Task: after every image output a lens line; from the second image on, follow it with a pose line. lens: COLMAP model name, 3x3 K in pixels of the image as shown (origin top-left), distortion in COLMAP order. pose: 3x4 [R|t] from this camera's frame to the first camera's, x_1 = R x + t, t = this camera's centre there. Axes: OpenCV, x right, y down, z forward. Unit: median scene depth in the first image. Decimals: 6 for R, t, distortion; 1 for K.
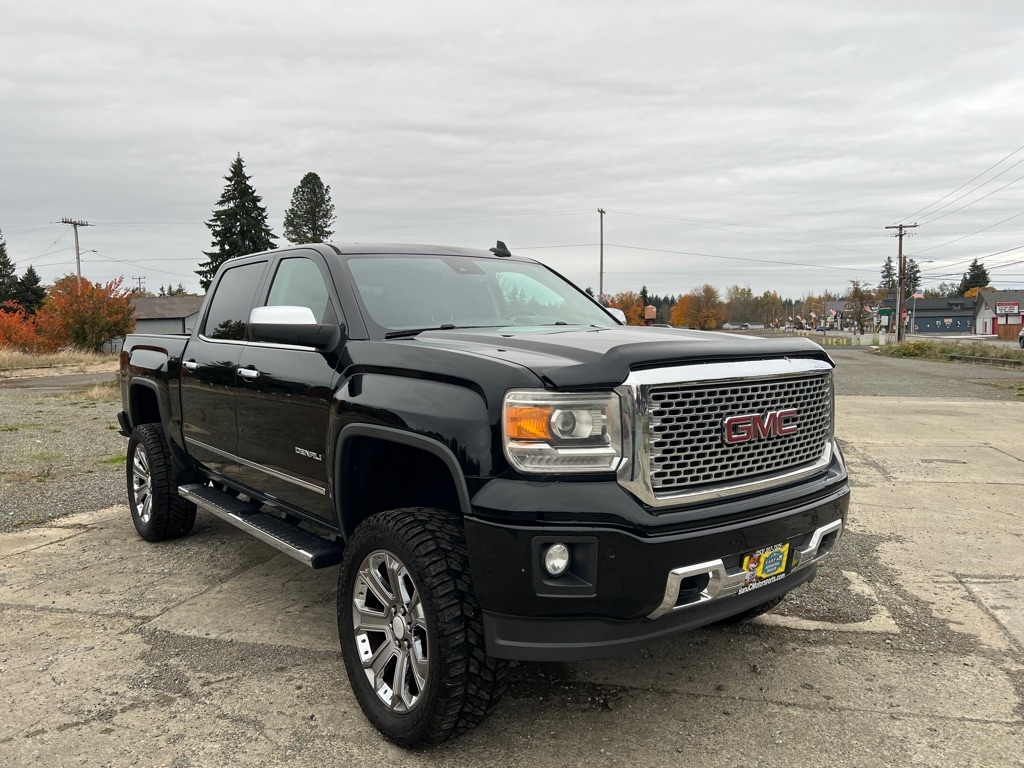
lens RADIAL K [[784.5, 0, 511.8], [0, 784.5, 377.0], [0, 0, 1]] dist [0.056705, -0.064701]
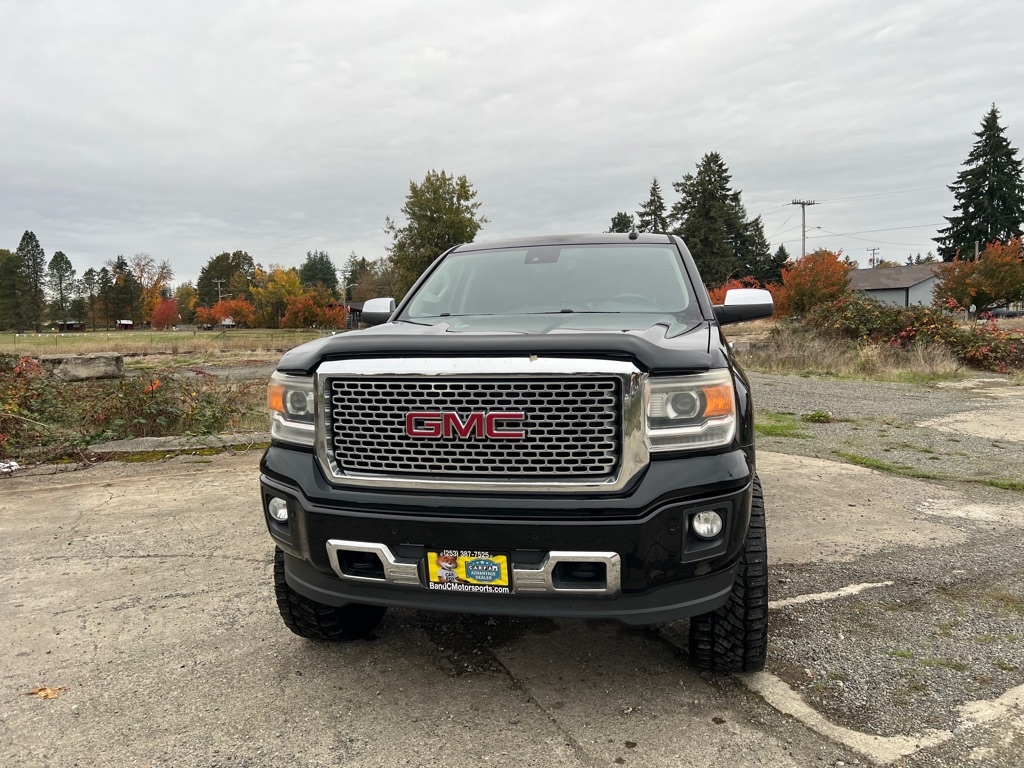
lens RADIAL K [[767.1, 0, 518.7], [0, 767.1, 380.6], [0, 0, 1]] dist [0.050562, -0.055571]
pose [[0.631649, 0.072451, -0.771861, 0.803793], [-0.037722, 0.997316, 0.062745, -0.040161], [0.774336, -0.010517, 0.632687, 0.343992]]
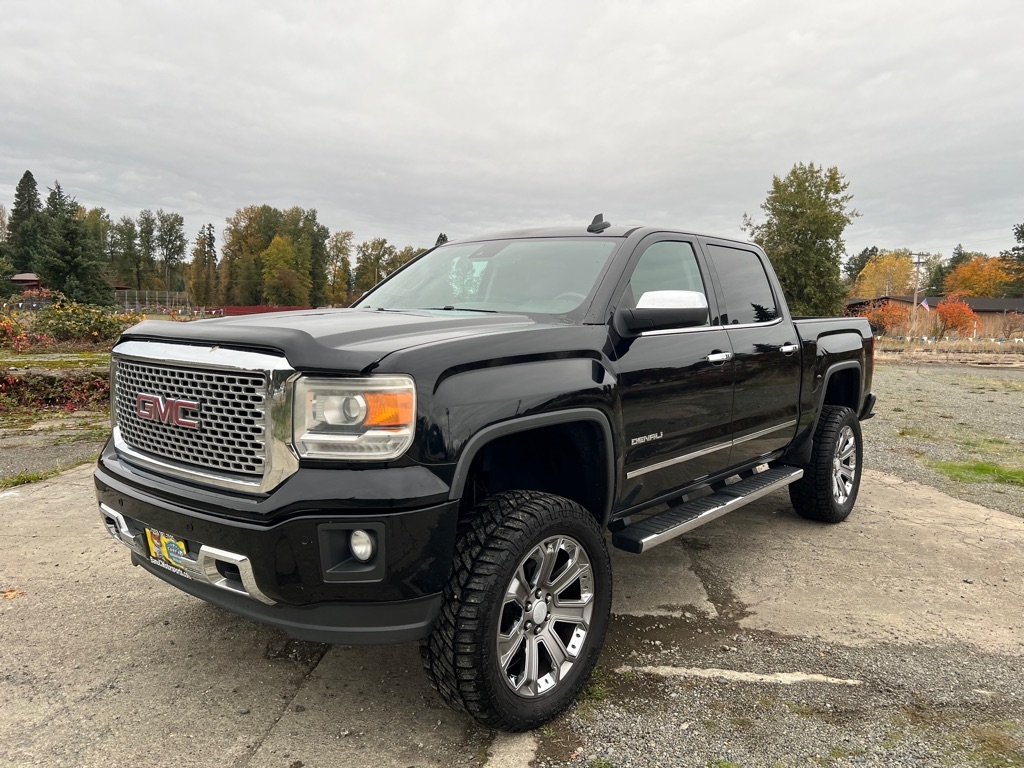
lens RADIAL K [[767.1, 0, 519.4], [0, 767.1, 380.0], [0, 0, 1]] dist [0.050562, -0.055571]
pose [[0.218551, 0.107719, -0.969862, 1.008316], [-0.080876, 0.992469, 0.092005, -0.075458], [0.972468, 0.058331, 0.225617, 0.902792]]
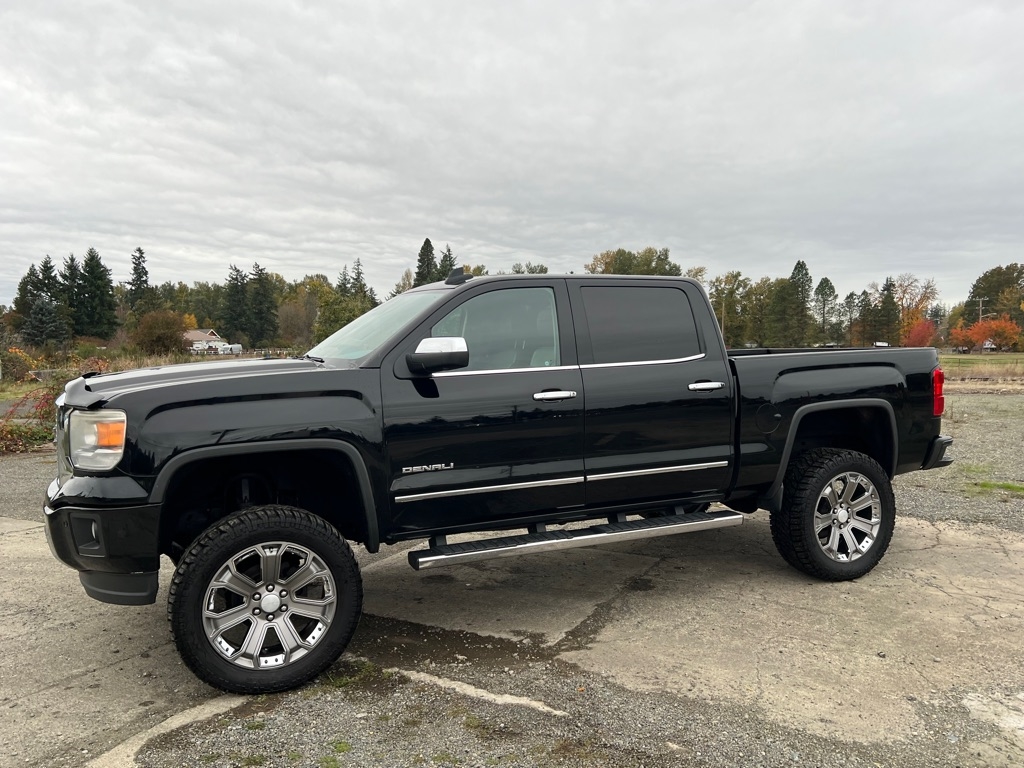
lens RADIAL K [[784.5, 0, 506.0], [0, 784.5, 394.0], [0, 0, 1]] dist [0.056705, -0.064701]
pose [[-0.242038, 0.076764, -0.967225, 1.144865], [-0.039746, 0.995244, 0.088934, -0.130899], [0.969452, 0.059969, -0.237836, 1.605601]]
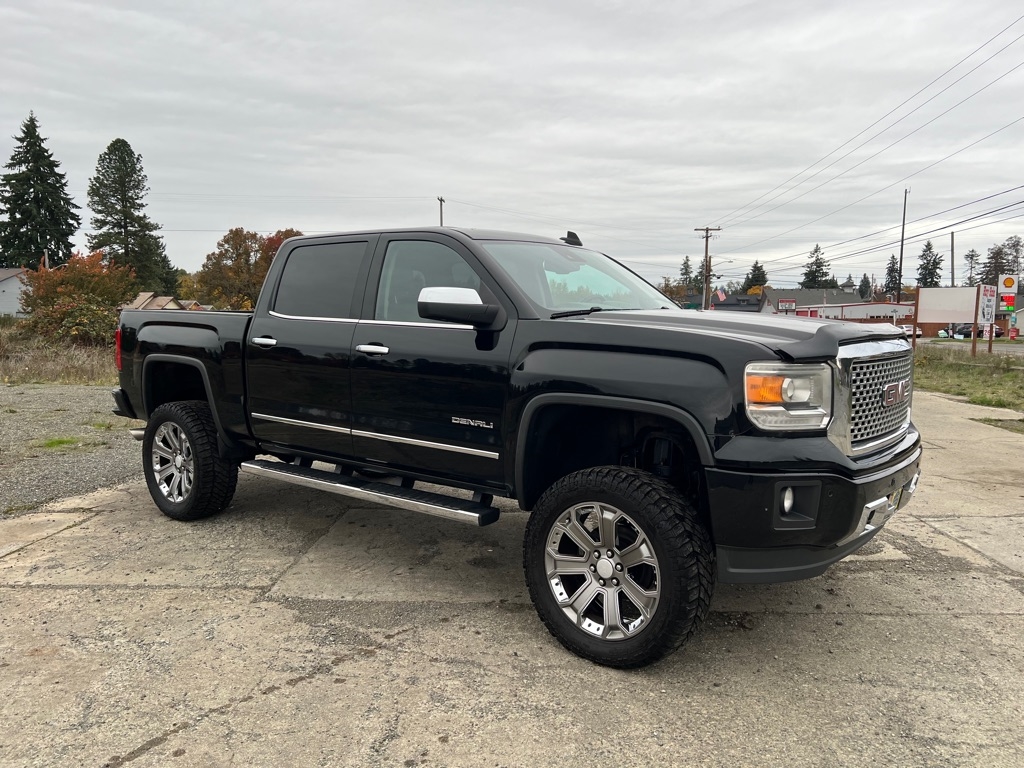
lens RADIAL K [[767.1, 0, 522.7], [0, 767.1, 387.5], [0, 0, 1]] dist [0.050562, -0.055571]
pose [[0.971624, -0.001892, 0.236525, -0.415058], [-0.005705, 0.999490, 0.031428, 0.013749], [-0.236463, -0.031886, 0.971117, -0.044712]]
